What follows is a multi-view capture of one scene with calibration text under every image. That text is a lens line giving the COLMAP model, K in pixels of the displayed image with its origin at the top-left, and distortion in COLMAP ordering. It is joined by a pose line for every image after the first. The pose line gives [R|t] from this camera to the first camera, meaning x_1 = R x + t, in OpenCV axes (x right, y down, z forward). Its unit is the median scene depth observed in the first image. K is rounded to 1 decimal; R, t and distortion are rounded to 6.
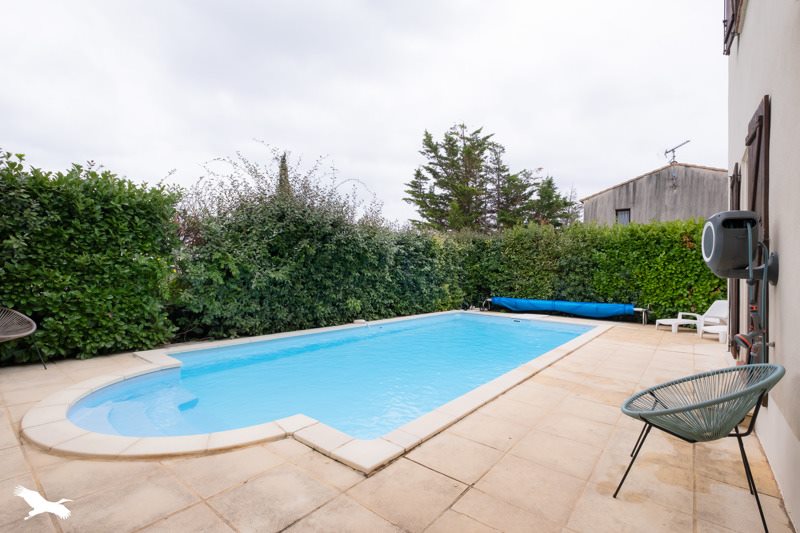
lens RADIAL K [[356.6, 0, 407.2], [0, 356.6, 266.8], [0, 0, 1]] dist [0.000937, -0.000292]
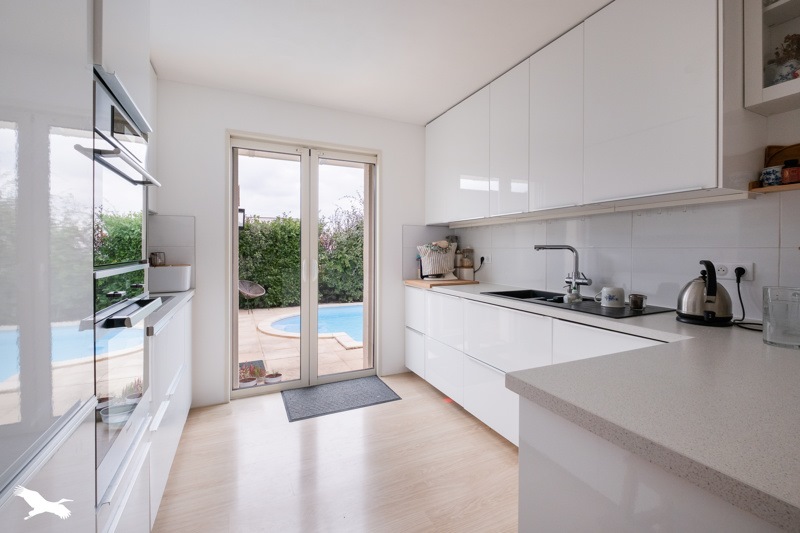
lens RADIAL K [[356.6, 0, 414.3], [0, 356.6, 250.1], [0, 0, 1]] dist [0.000937, -0.000292]
pose [[0.901233, -0.013350, -0.433130, 0.312298], [0.021643, 0.999665, 0.014222, -0.042278], [0.432795, -0.022191, 0.901219, -0.245891]]
